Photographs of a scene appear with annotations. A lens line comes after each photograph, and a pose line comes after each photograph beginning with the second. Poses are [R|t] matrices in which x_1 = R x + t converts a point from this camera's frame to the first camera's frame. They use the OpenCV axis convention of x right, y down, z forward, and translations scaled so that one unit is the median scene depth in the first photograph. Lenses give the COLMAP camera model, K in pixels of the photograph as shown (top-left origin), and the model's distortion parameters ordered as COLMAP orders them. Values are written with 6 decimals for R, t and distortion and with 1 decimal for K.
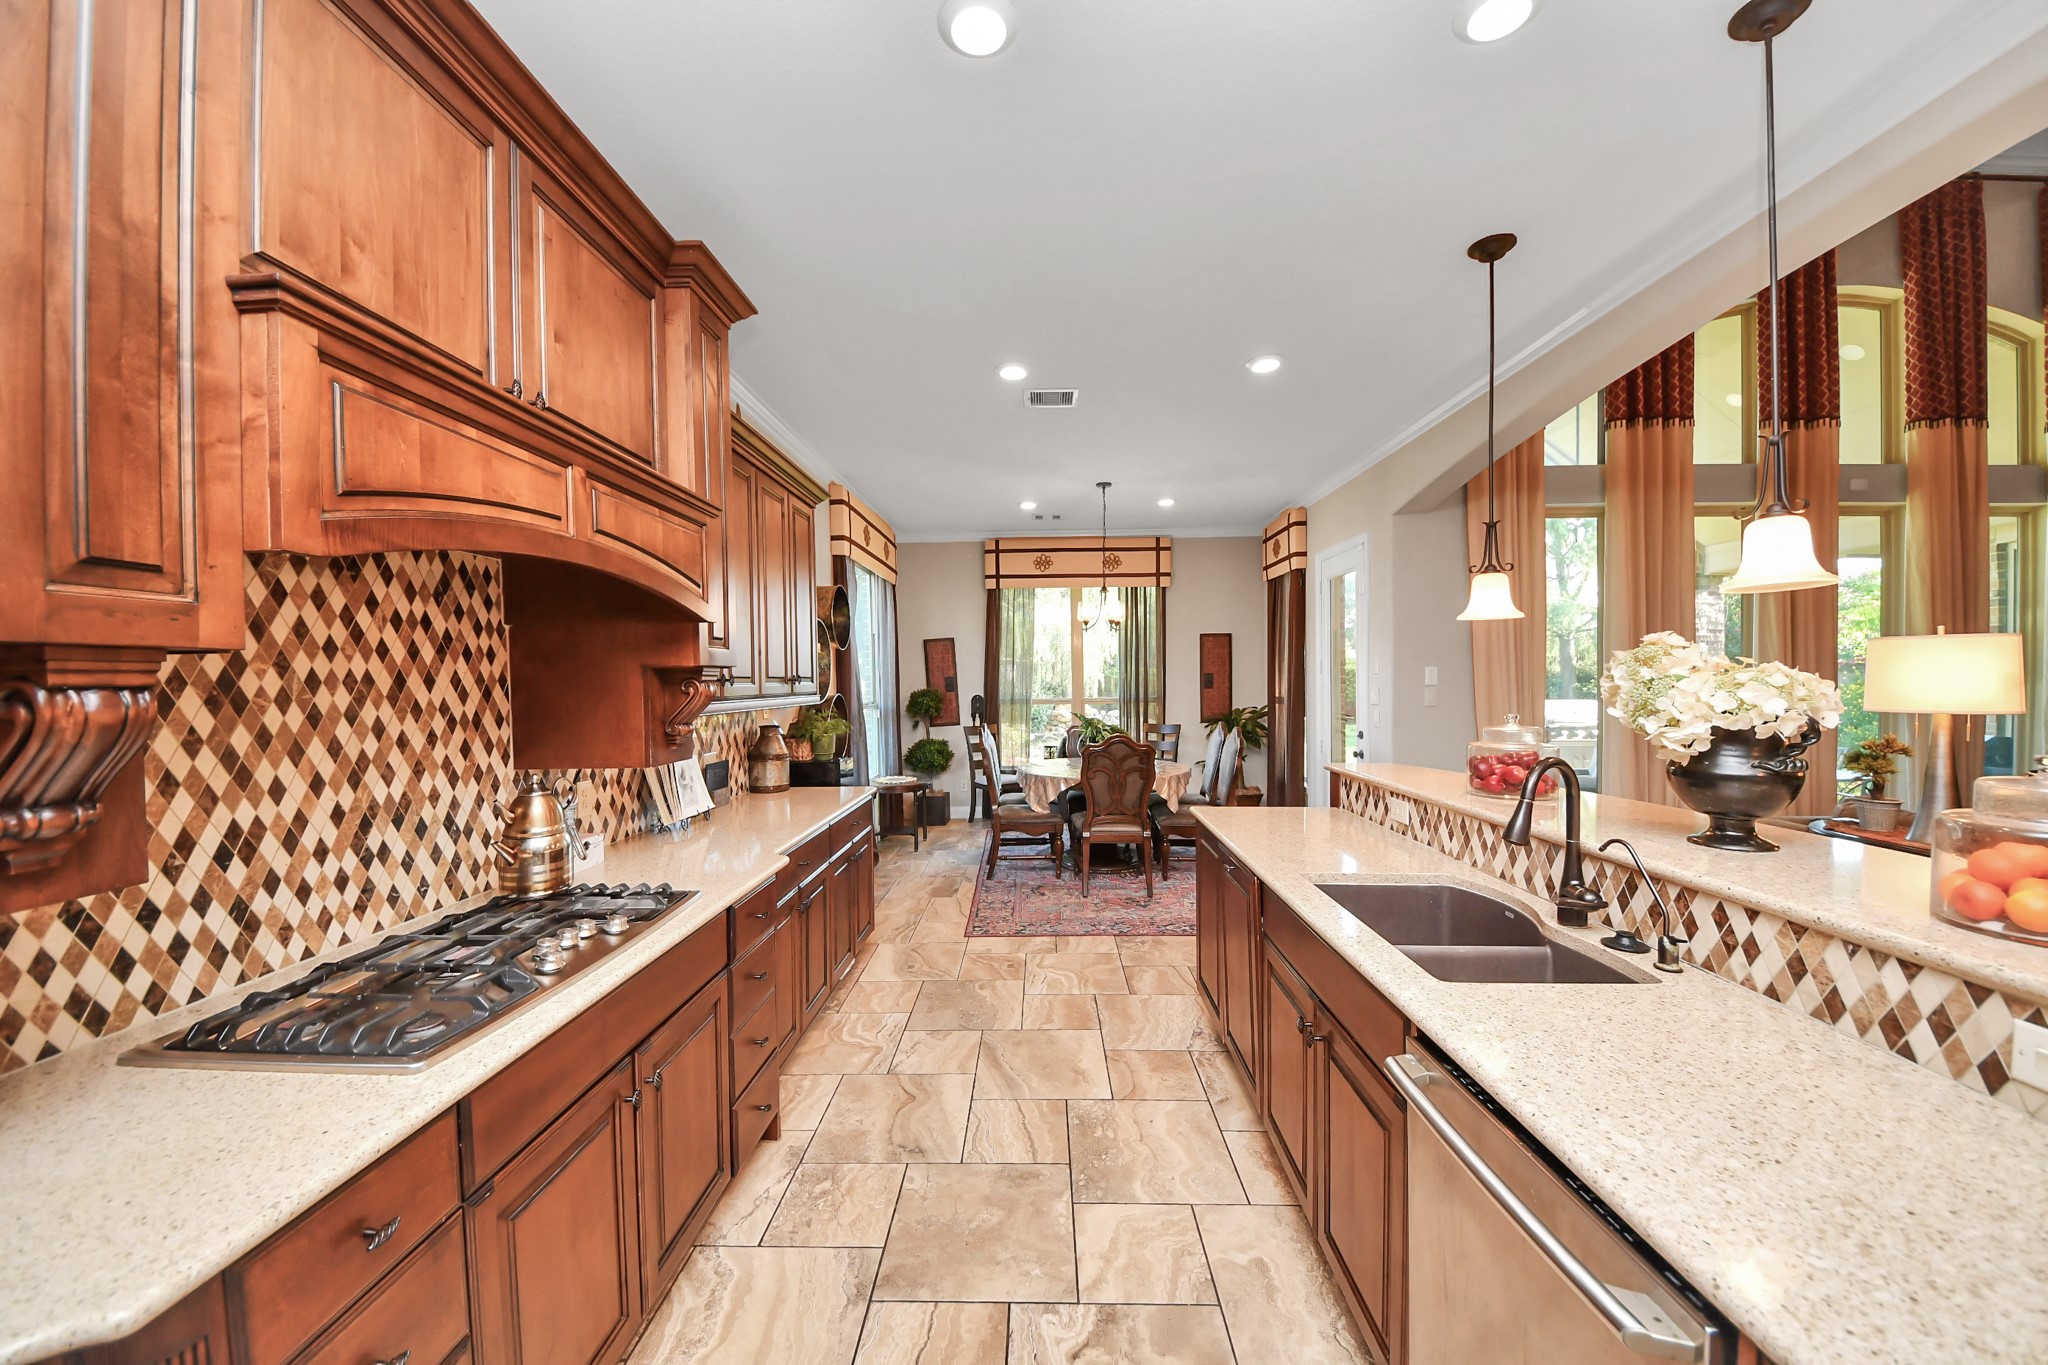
lens RADIAL K [[719.1, 0, 1029.2], [0, 719.1, 695.2], [0, 0, 1]] dist [-0.032620, -0.000152]
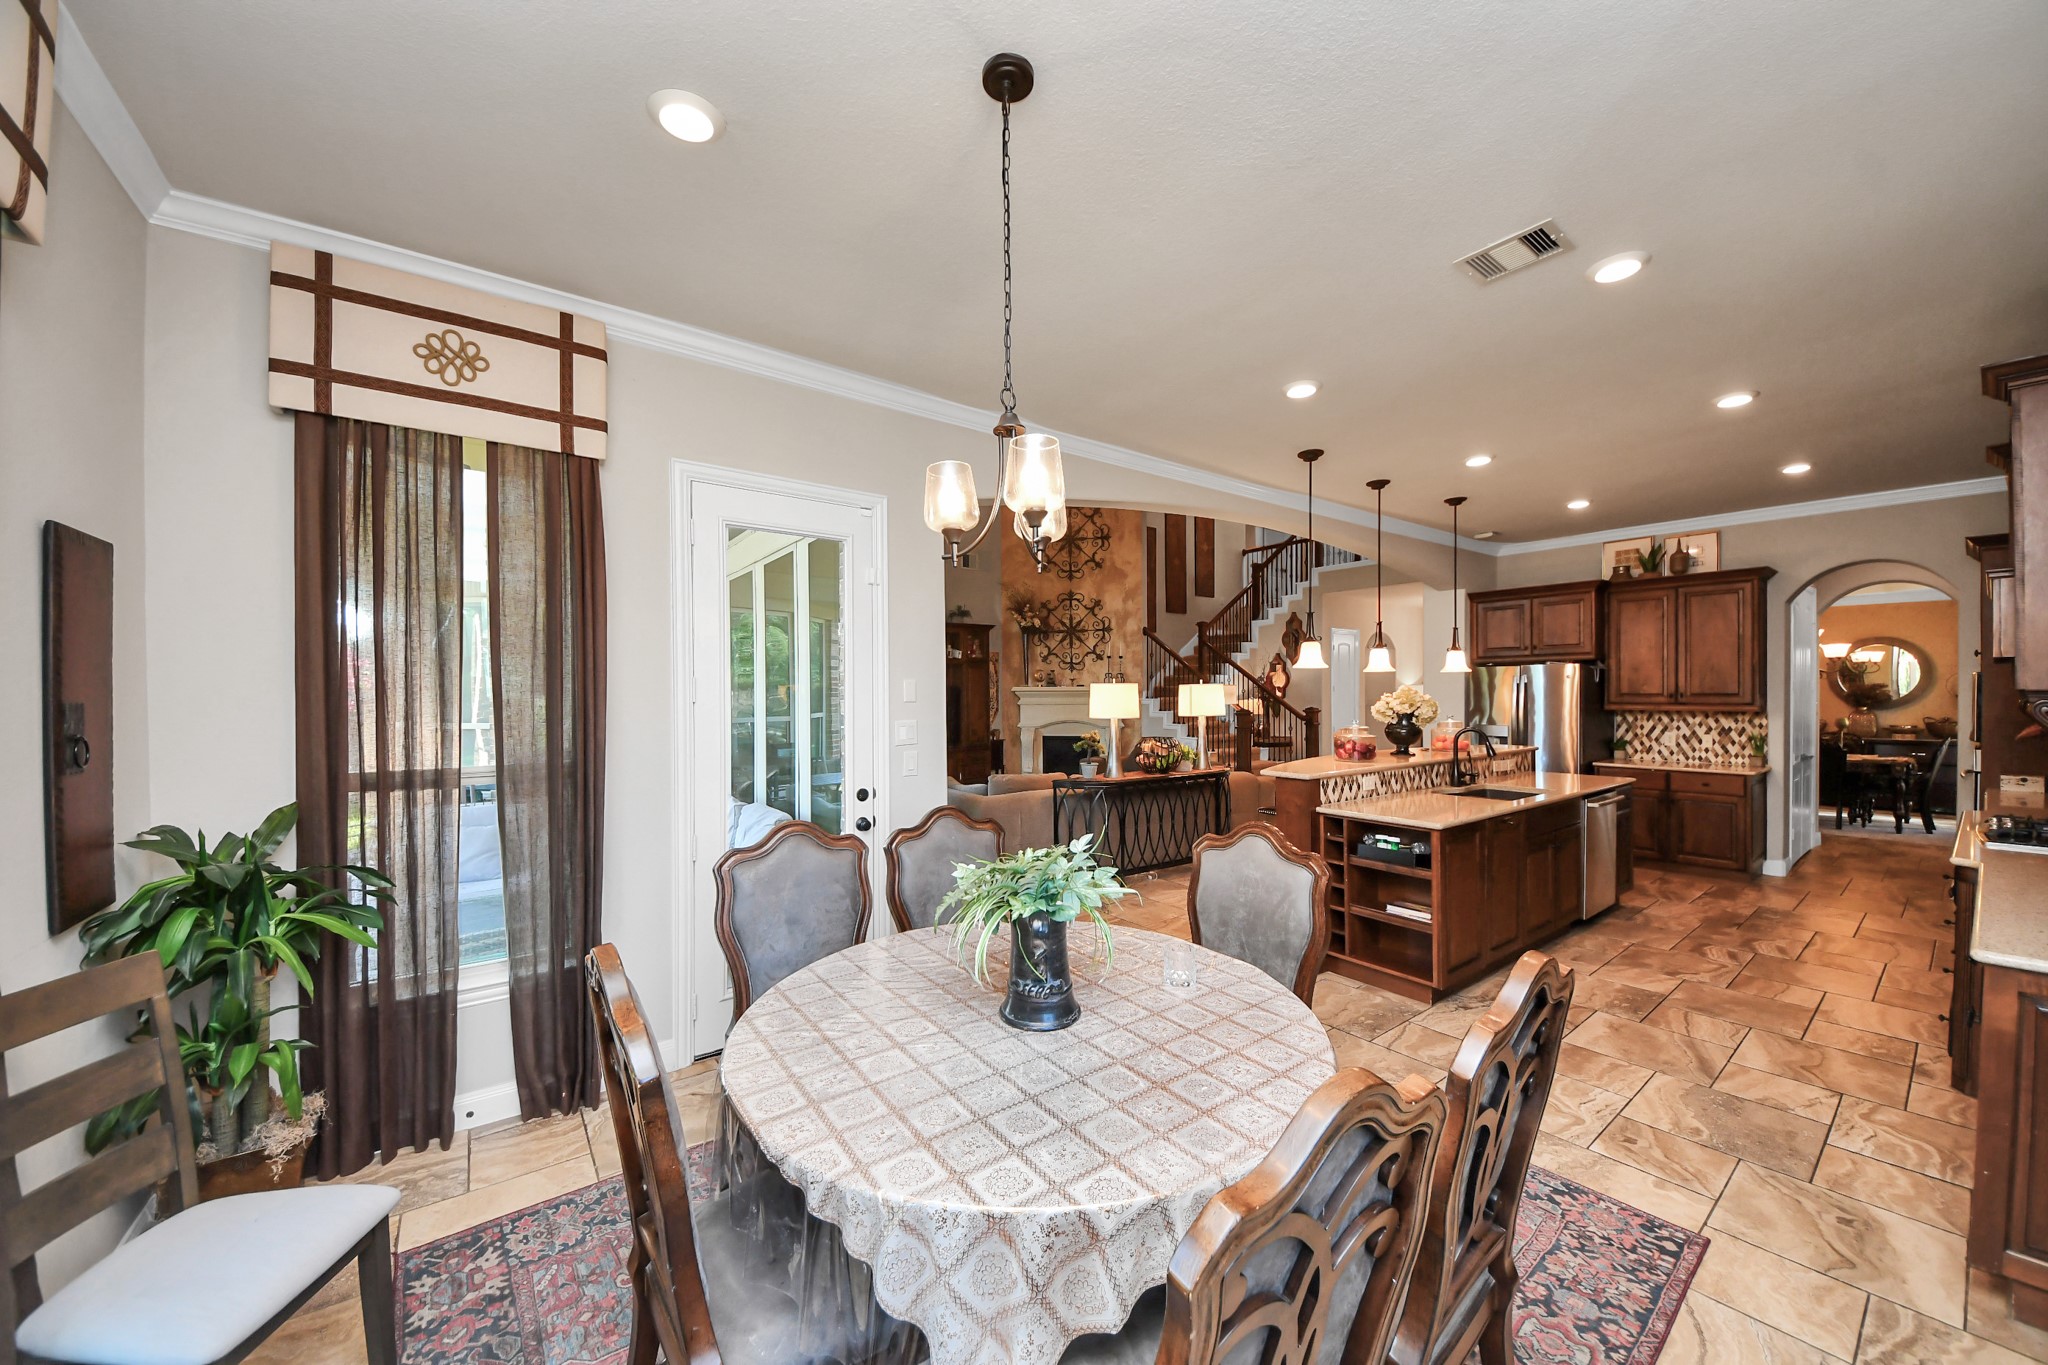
lens RADIAL K [[719.1, 0, 1029.2], [0, 719.1, 695.2], [0, 0, 1]] dist [-0.032620, -0.000152]
pose [[-0.600849, 0.016565, 0.799191, -0.469279], [0.026063, 0.999660, -0.001125, -0.082488], [-0.798937, 0.020153, -0.601076, 4.102271]]
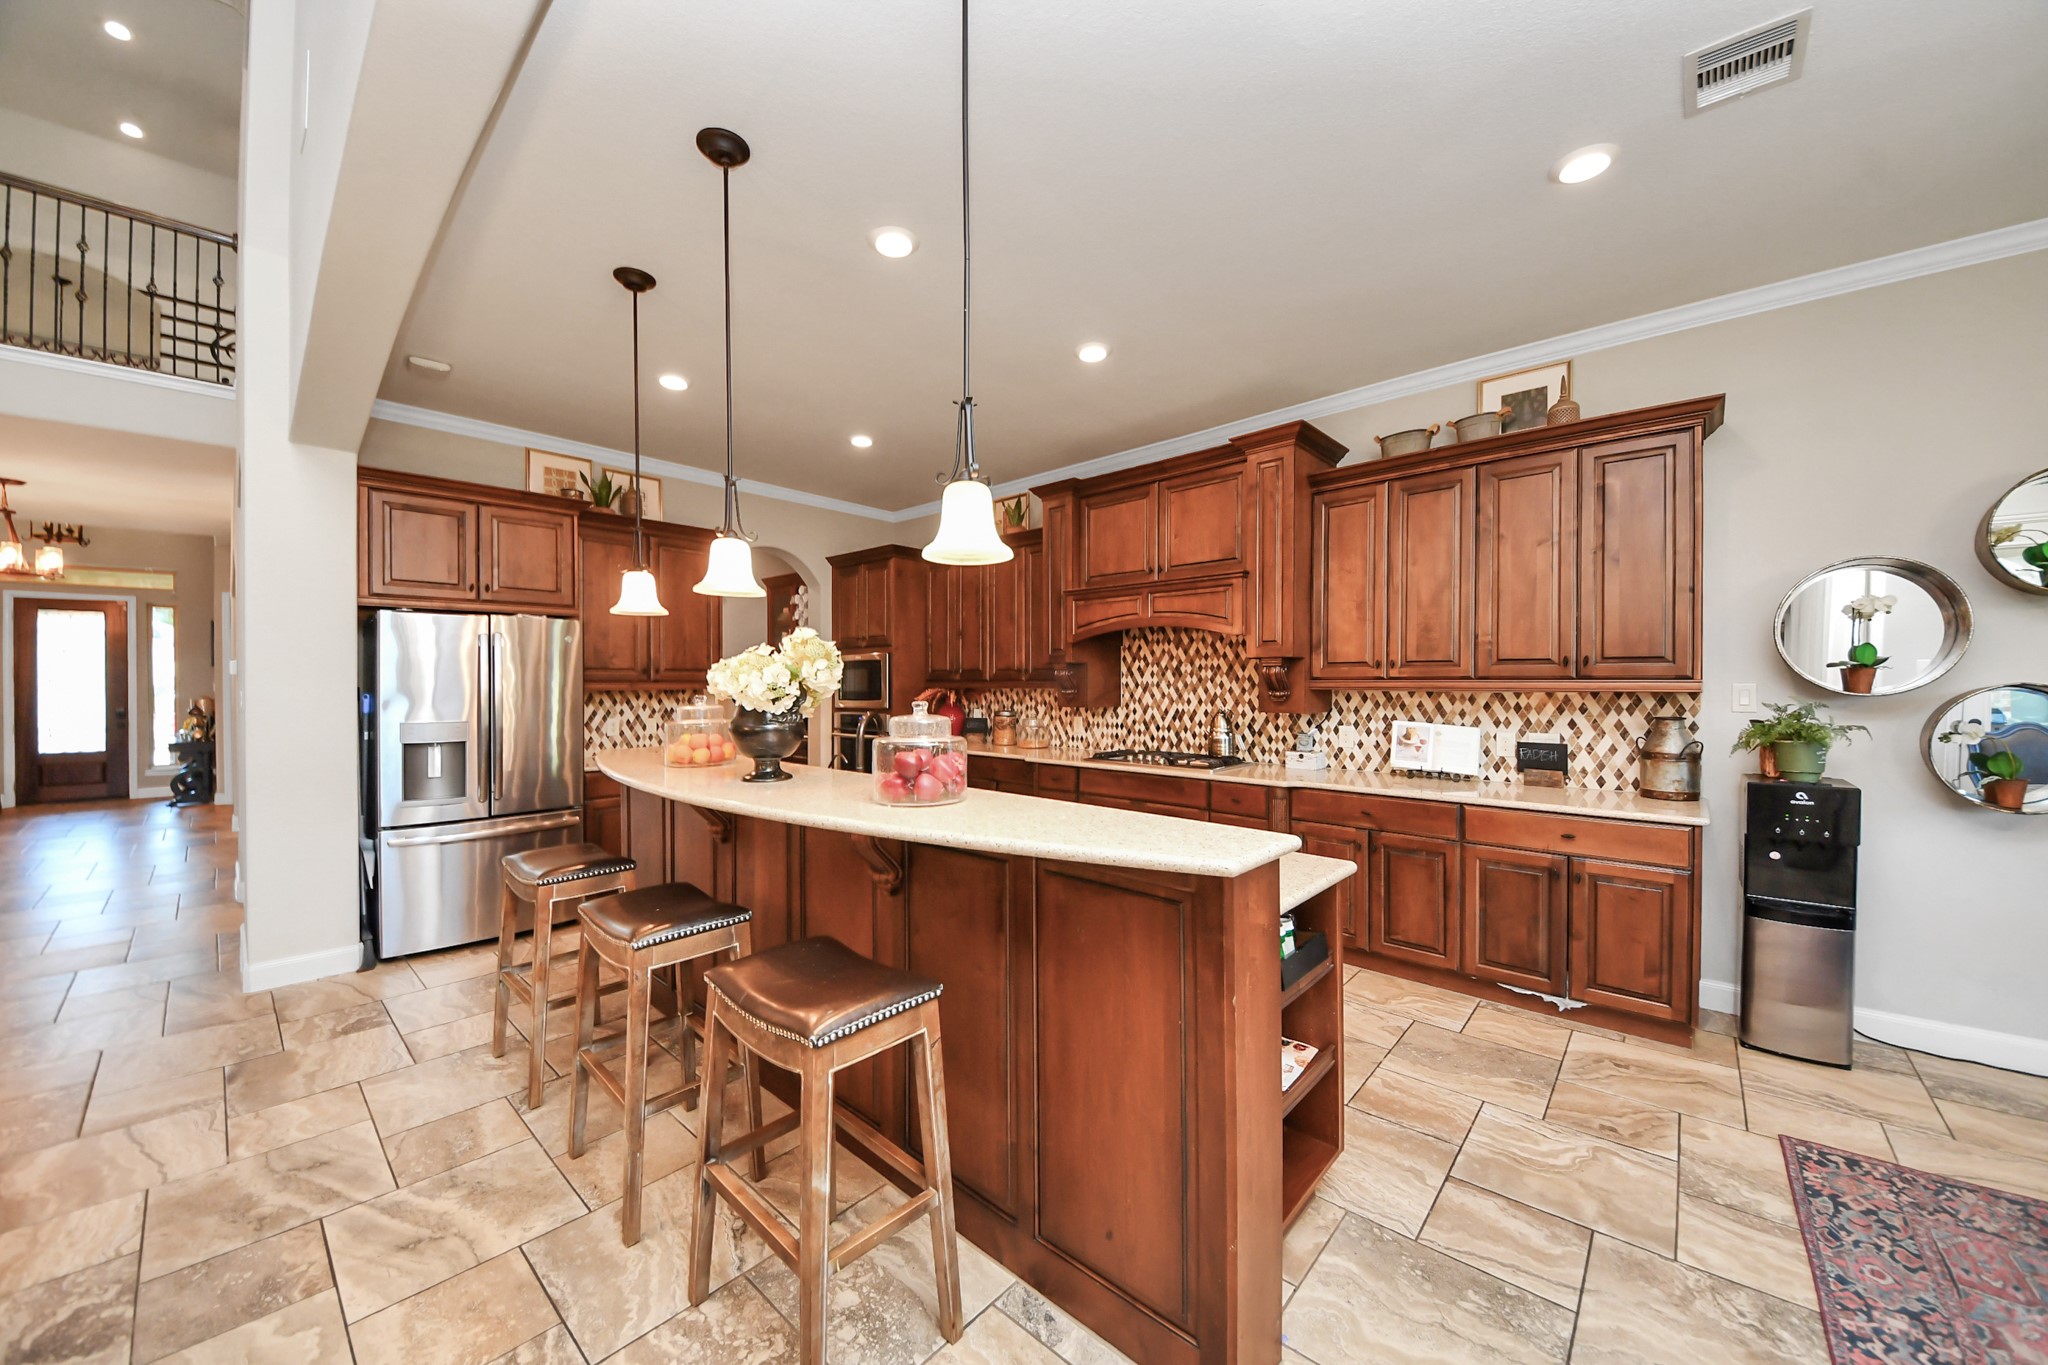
lens RADIAL K [[735.8, 0, 1024.0], [0, 735.8, 682.5], [0, 0, 1]] dist [-0.011297, -0.000132]
pose [[-0.661129, 0.019584, -0.750016, 1.742141], [-0.003415, 0.999570, 0.029111, -0.042869], [0.750264, 0.021808, -0.660779, 2.343618]]
